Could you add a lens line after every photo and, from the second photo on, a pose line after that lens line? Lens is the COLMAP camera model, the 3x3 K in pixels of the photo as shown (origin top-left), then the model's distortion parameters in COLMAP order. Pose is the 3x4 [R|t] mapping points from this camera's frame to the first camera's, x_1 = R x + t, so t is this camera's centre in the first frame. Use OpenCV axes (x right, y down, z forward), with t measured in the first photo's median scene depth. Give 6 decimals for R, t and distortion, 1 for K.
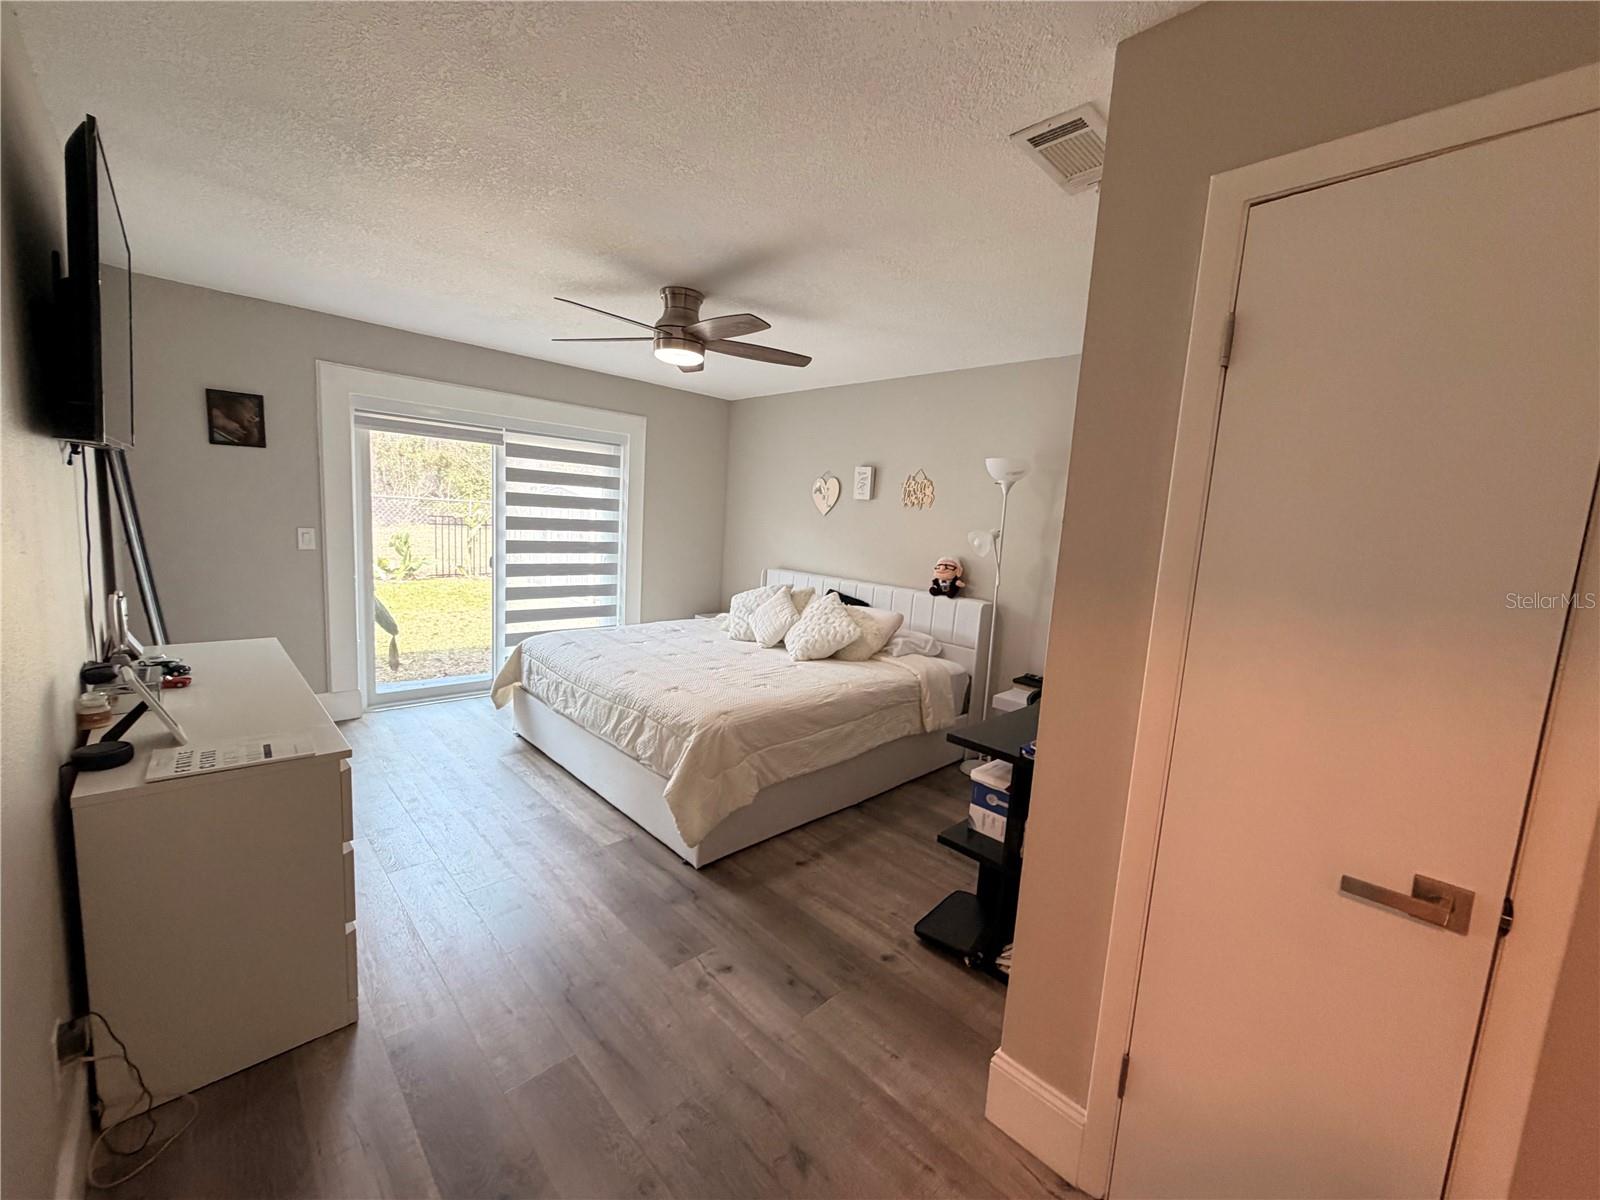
lens RADIAL K [[645.9, 0, 776.9], [0, 645.9, 600.4], [0, 0, 1]] dist [0.029805, 0.000049]
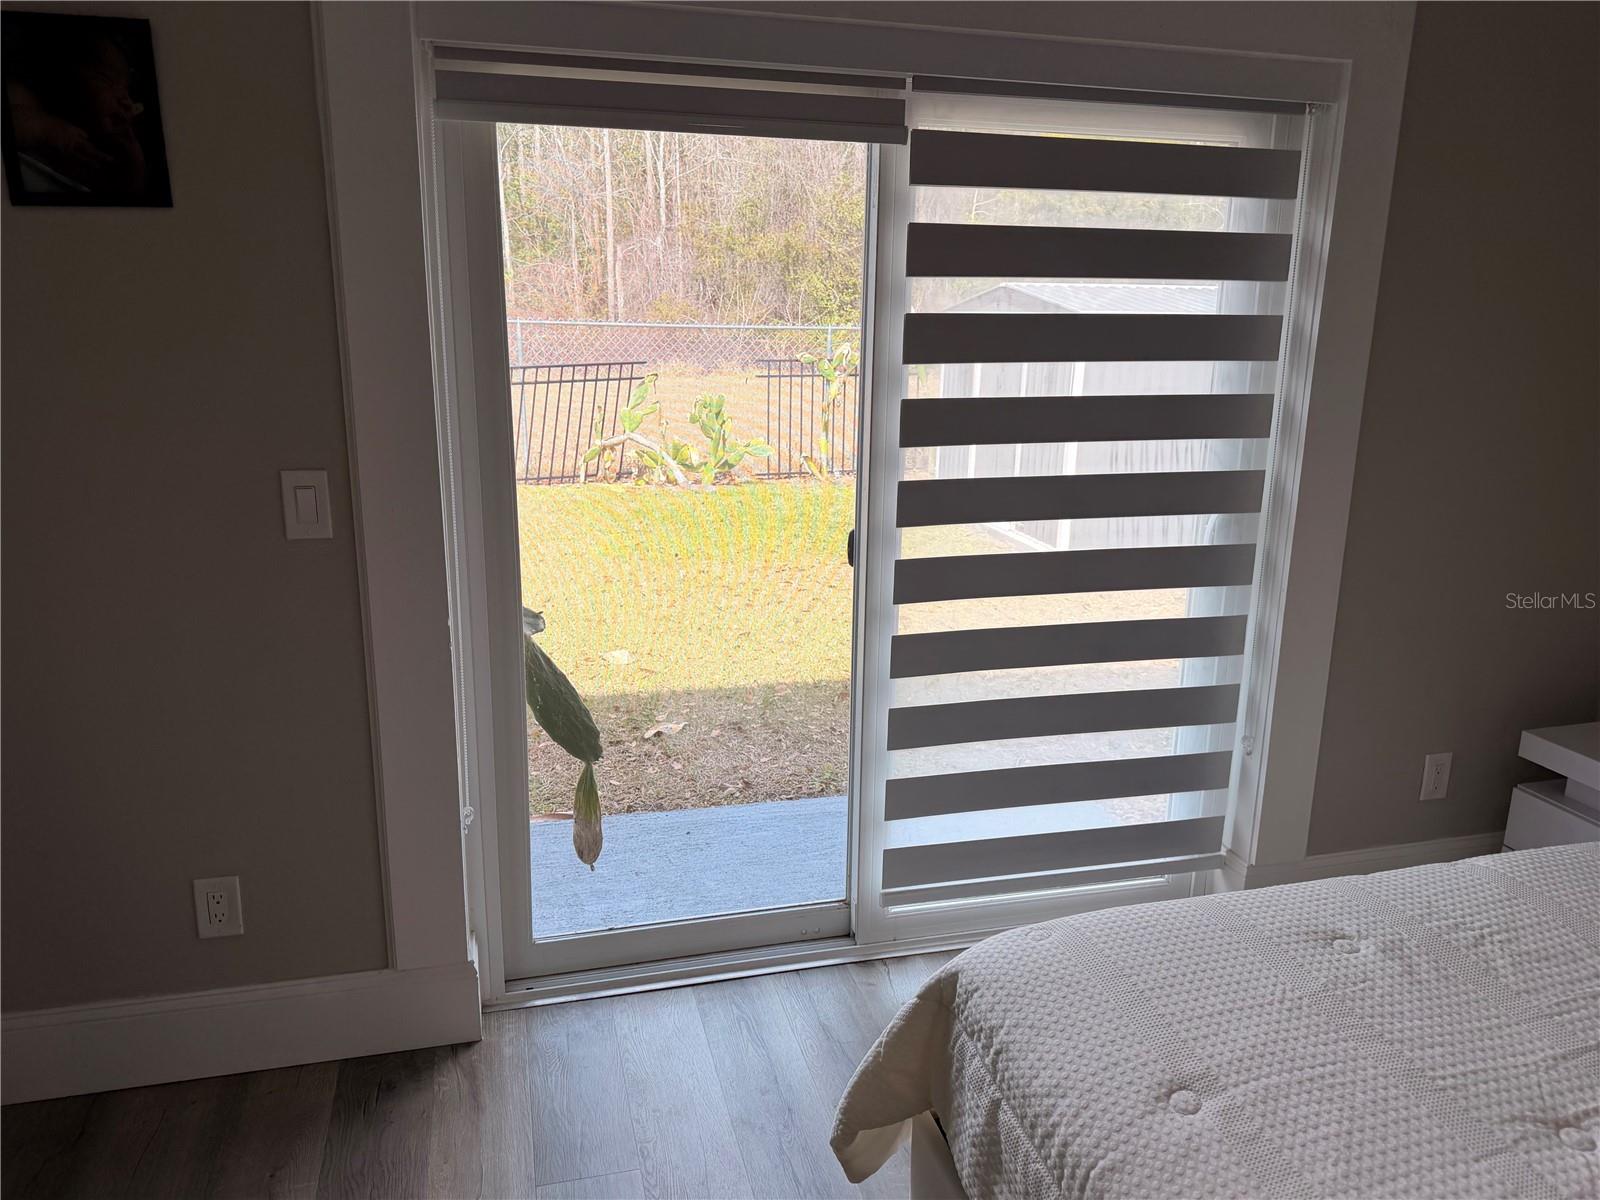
lens RADIAL K [[1122.6, 0, 799.1], [0, 1122.6, 614.1], [0, 0, 1]] dist [0.074484, -0.137079]
pose [[0.890665, 0.073639, -0.448658, -1.830629], [-0.023079, 0.992847, 0.117142, -0.745588], [0.454075, -0.093979, 0.885993, 4.252457]]
